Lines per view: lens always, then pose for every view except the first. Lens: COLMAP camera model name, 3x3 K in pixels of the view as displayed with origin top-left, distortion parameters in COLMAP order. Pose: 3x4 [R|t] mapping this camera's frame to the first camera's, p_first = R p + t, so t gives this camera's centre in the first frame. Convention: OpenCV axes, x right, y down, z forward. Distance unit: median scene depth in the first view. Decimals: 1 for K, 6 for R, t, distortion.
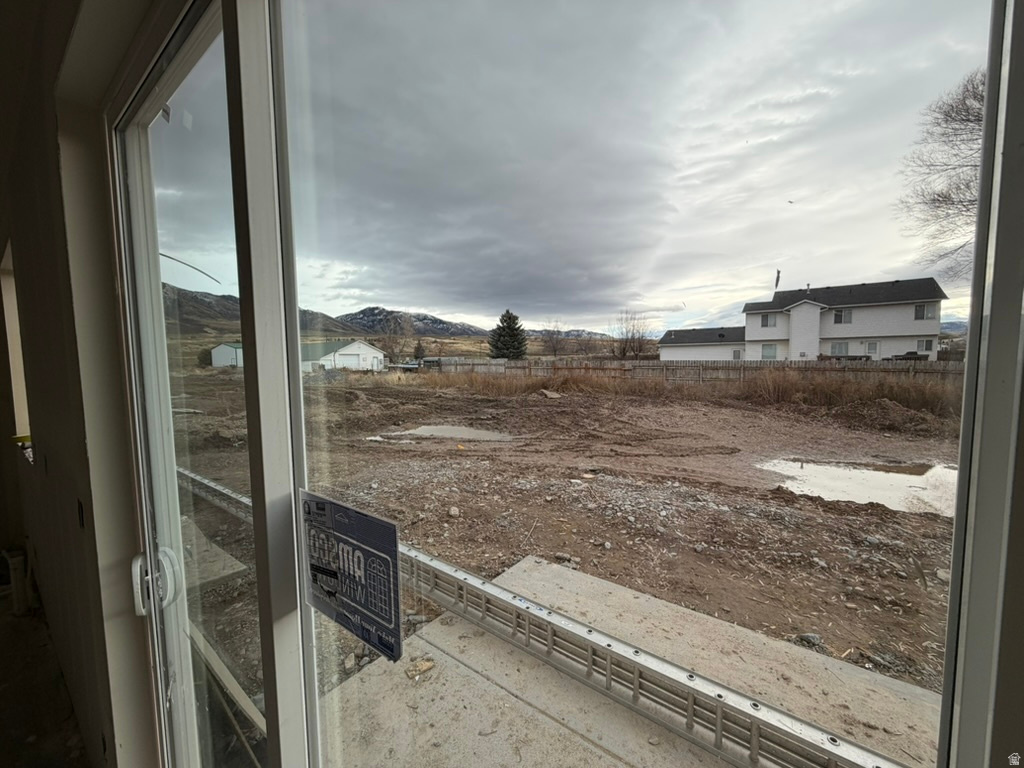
lens RADIAL K [[408.7, 0, 510.5], [0, 408.7, 386.6], [0, 0, 1]] dist [-0.000841, -0.000111]
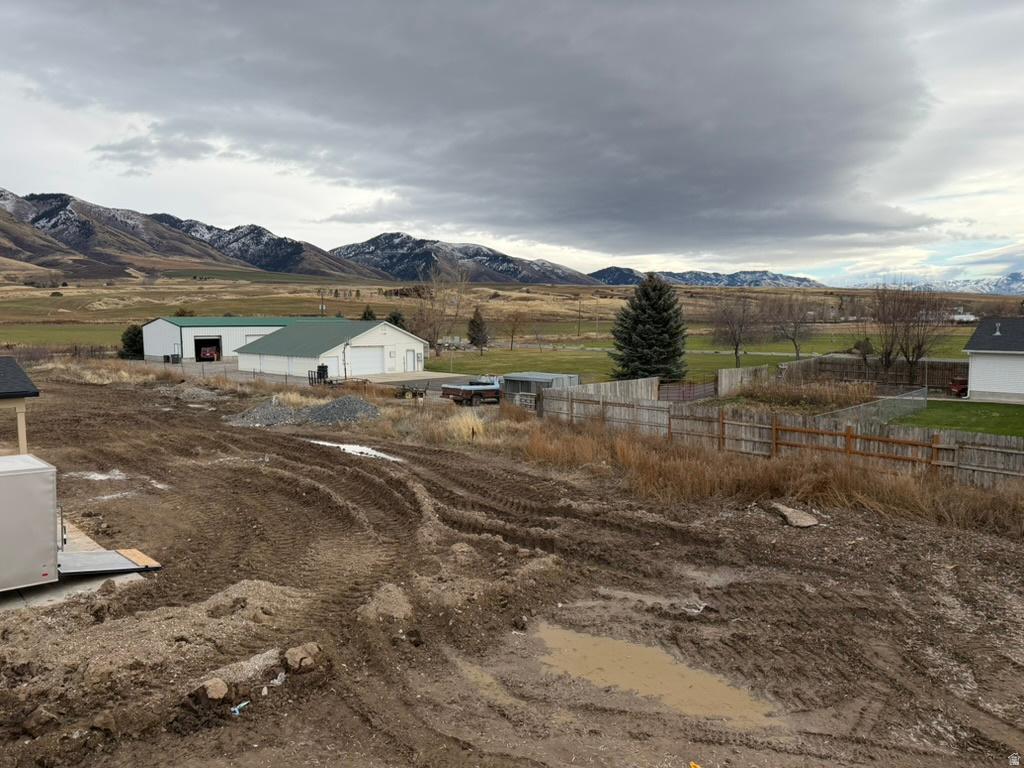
lens RADIAL K [[713.8, 0, 512.0], [0, 713.8, 384.0], [0, 0, 1]] dist [0.135085, -0.215119]
pose [[0.987760, 0.025031, -0.153960, -0.101578], [-0.022689, 0.999599, 0.016951, -0.138665], [0.154323, -0.013251, 0.987932, 0.082899]]
